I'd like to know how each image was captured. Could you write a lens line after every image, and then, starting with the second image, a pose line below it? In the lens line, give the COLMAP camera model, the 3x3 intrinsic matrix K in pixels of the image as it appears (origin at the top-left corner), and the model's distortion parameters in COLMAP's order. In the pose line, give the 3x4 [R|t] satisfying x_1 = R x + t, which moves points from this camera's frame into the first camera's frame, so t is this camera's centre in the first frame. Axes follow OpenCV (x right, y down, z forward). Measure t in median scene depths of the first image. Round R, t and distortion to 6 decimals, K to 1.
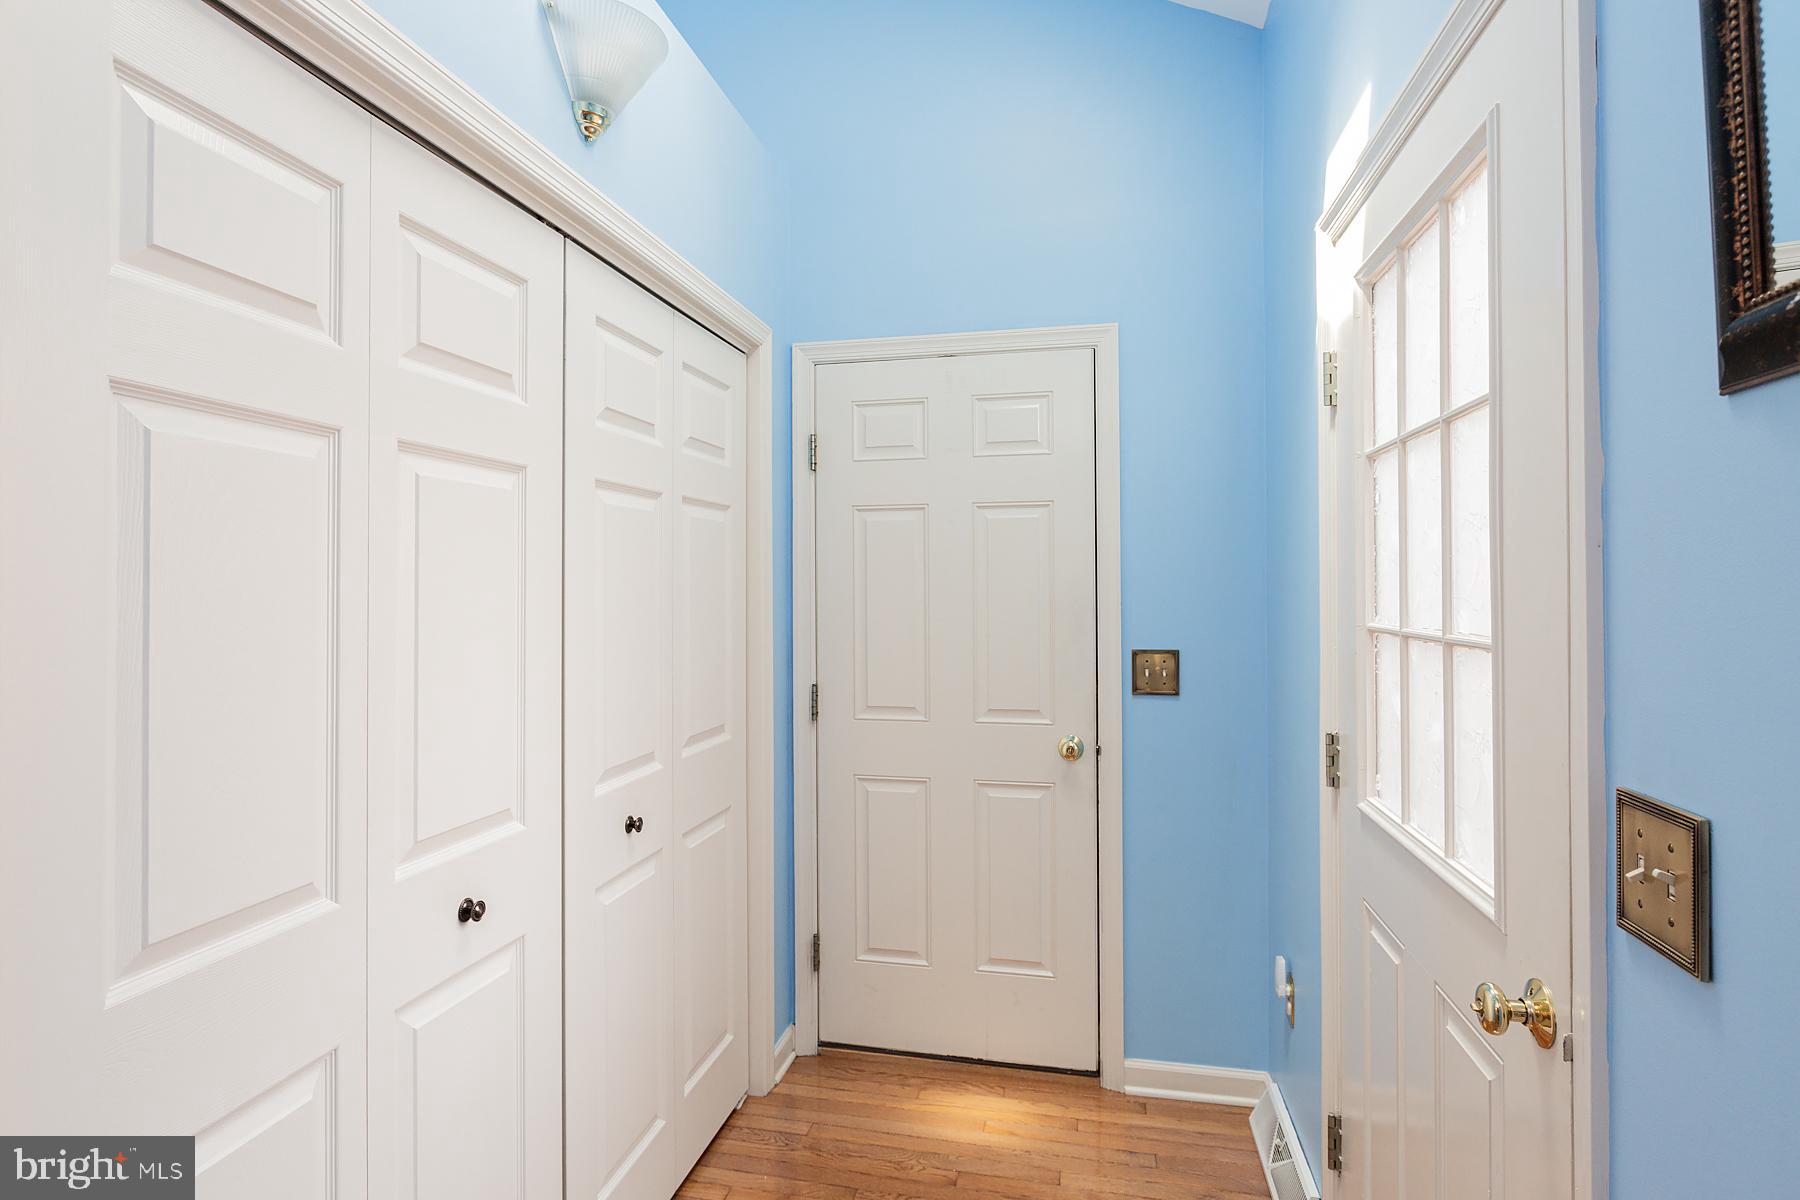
lens RADIAL K [[885.2, 0, 885.3], [0, 885.2, 603.6], [0, 0, 1]] dist [-0.001928, -0.002267]
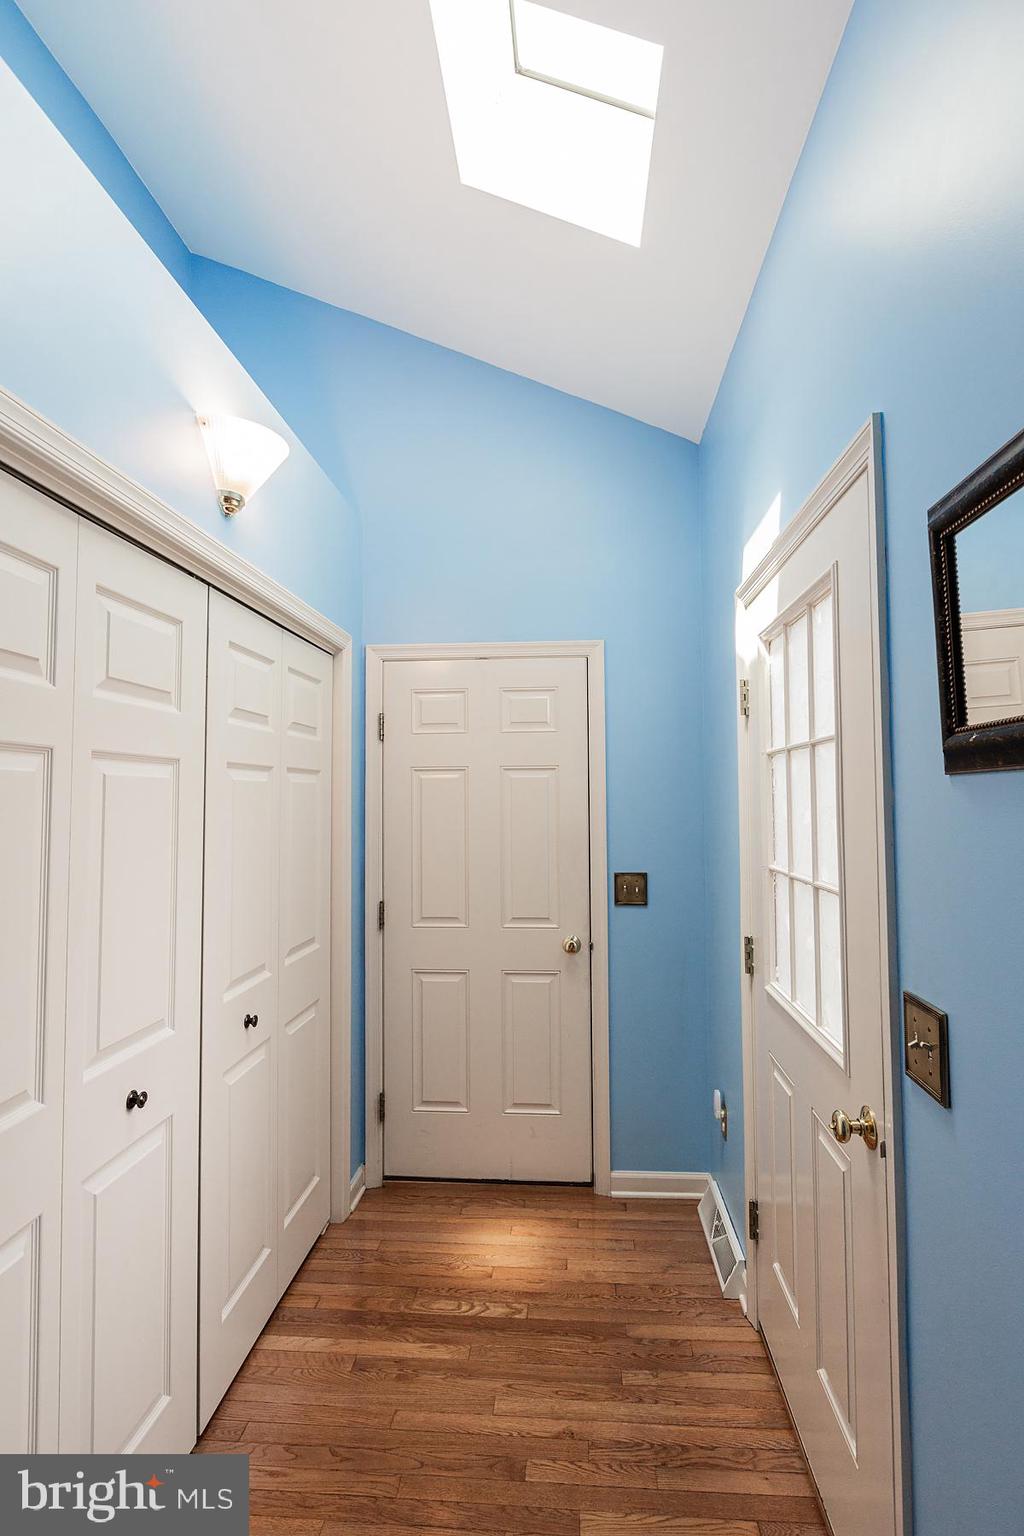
lens RADIAL K [[739.1, 0, 514.4], [0, 739.1, 763.7], [0, 0, 1]] dist [0.000493, -0.002379]
pose [[0.988397, 0.003819, 0.151845, -0.067522], [0.001194, 0.999457, -0.032915, -0.100497], [-0.151889, 0.032715, 0.987856, -0.164920]]
